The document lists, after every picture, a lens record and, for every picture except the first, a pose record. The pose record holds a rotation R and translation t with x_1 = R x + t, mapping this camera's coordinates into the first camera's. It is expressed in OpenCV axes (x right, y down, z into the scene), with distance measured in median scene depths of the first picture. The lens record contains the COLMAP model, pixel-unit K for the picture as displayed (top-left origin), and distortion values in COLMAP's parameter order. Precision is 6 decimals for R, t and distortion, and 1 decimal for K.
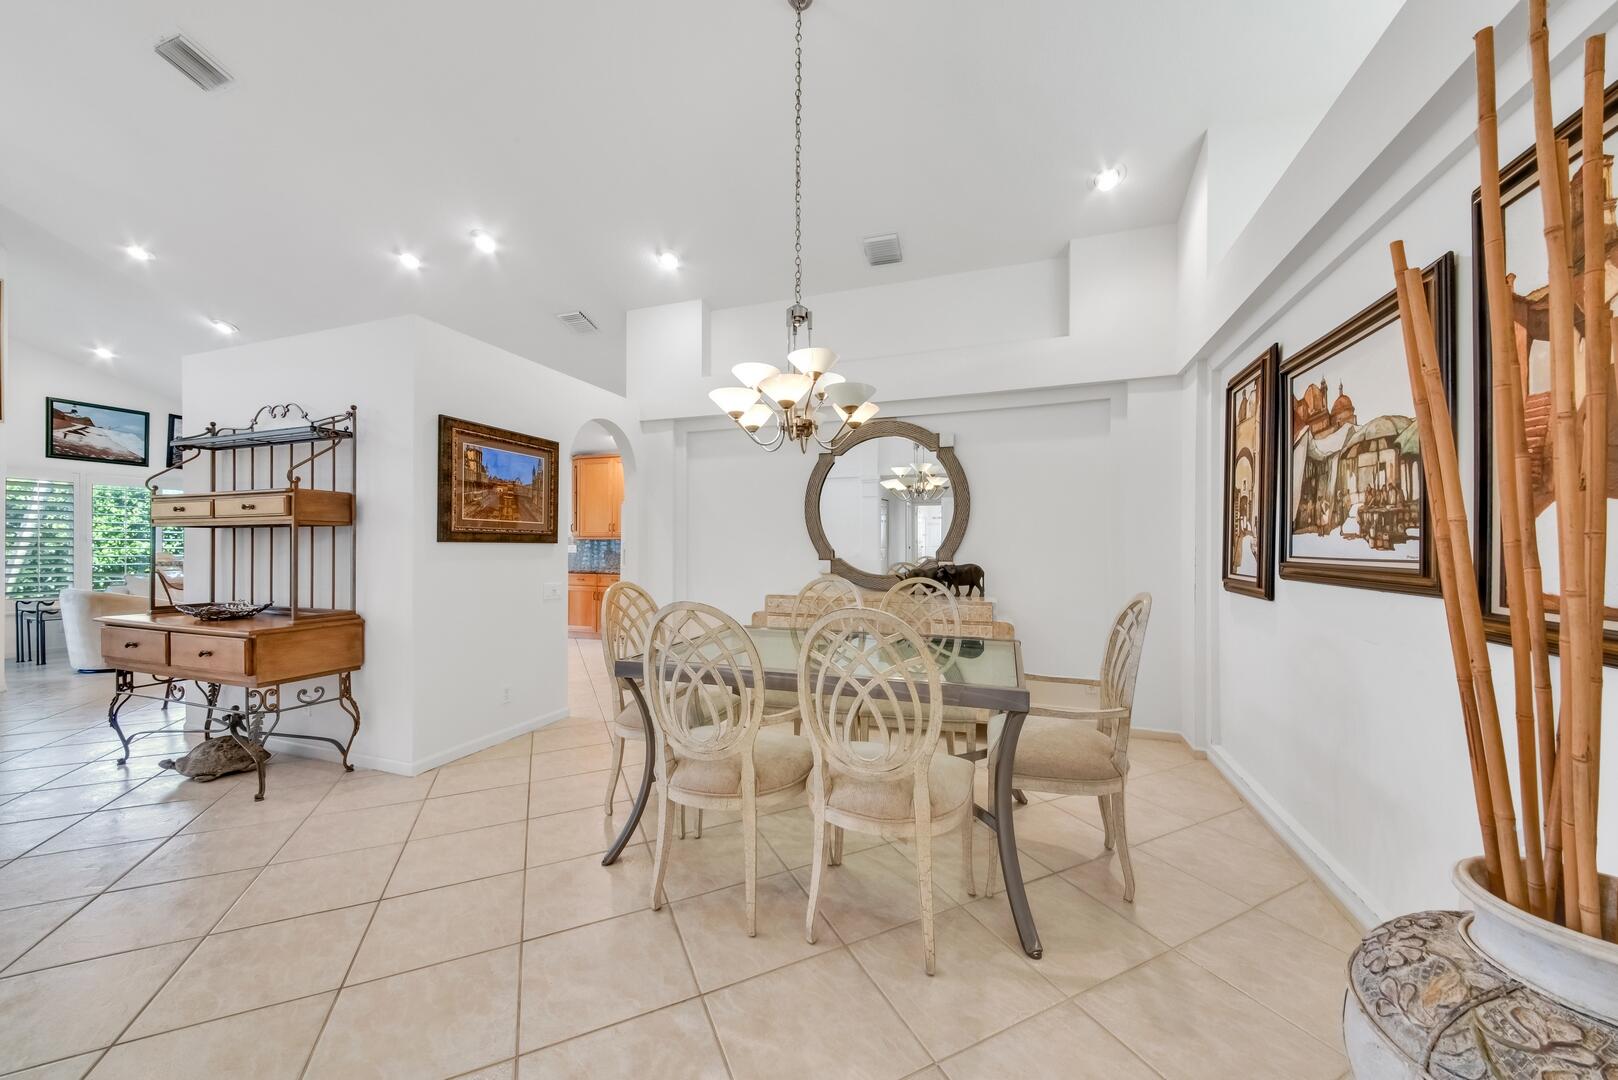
lens RADIAL K [[583.1, 0, 808.8], [0, 583.1, 558.1], [0, 0, 1]] dist [0.000865, -0.004240]
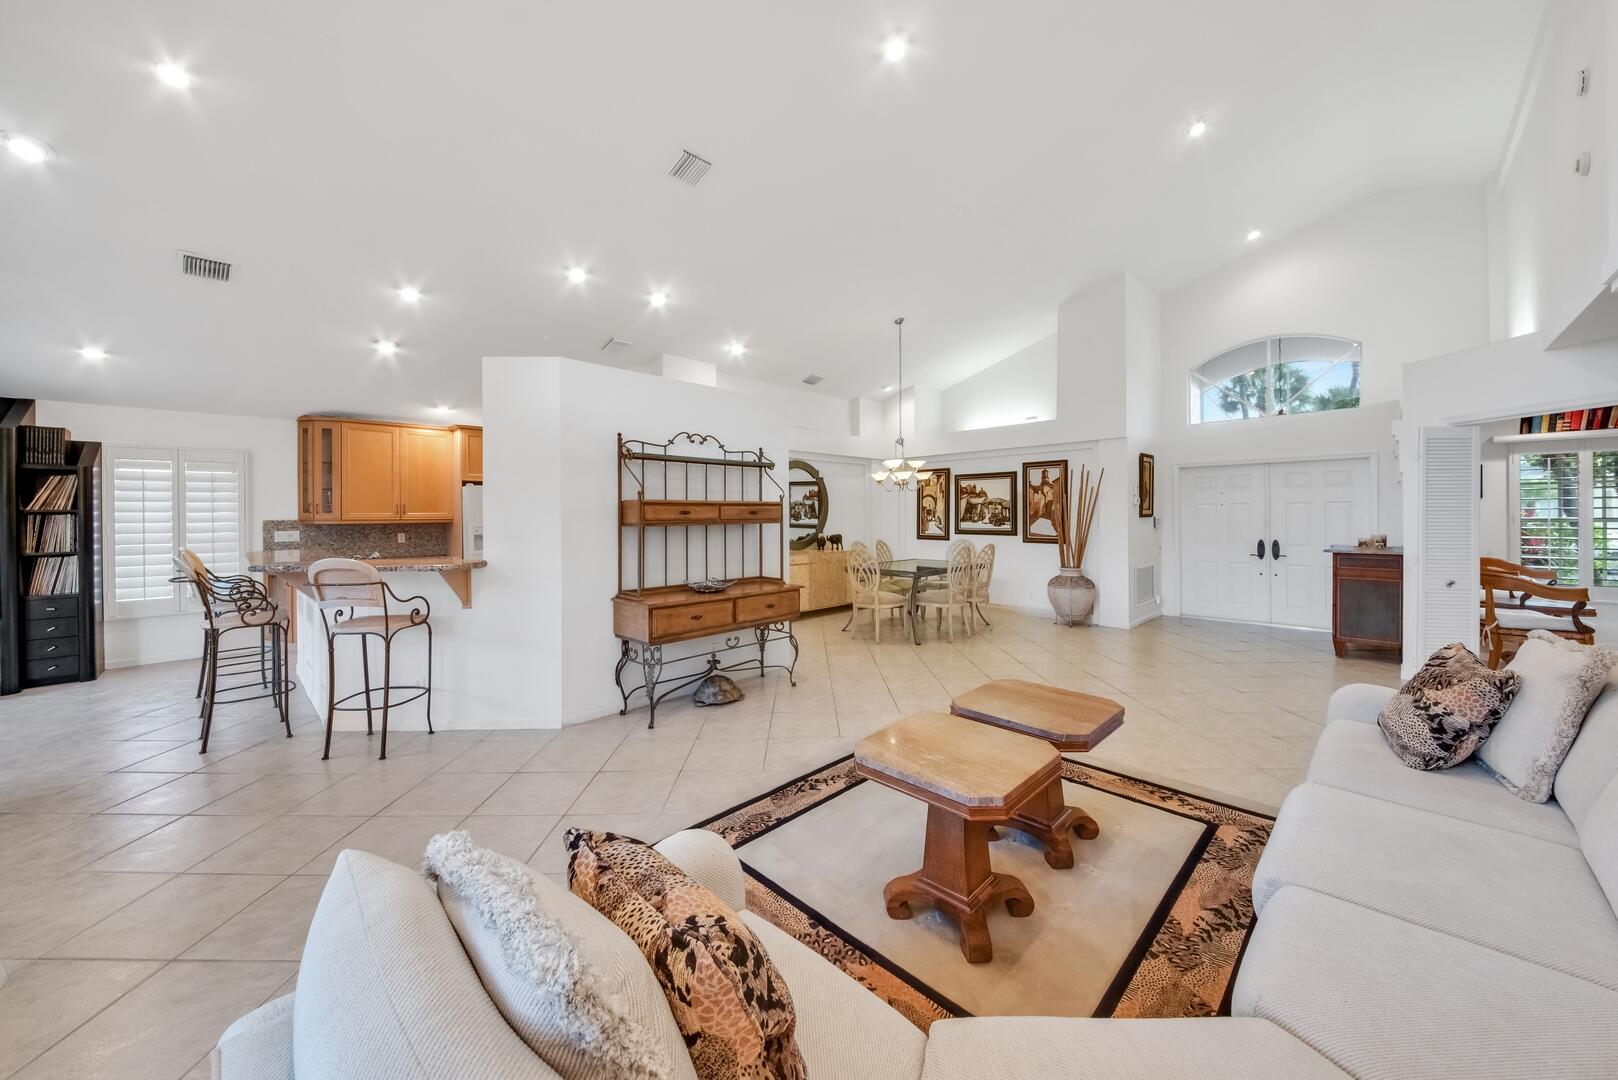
lens RADIAL K [[599.6, 0, 807.3], [0, 599.6, 508.0], [0, 0, 1]] dist [0.036184, -0.015708]
pose [[0.442876, 0.009266, 0.896535, -2.201323], [0.019770, 0.999603, -0.020097, -0.052280], [-0.896365, 0.026625, 0.442517, 0.123223]]
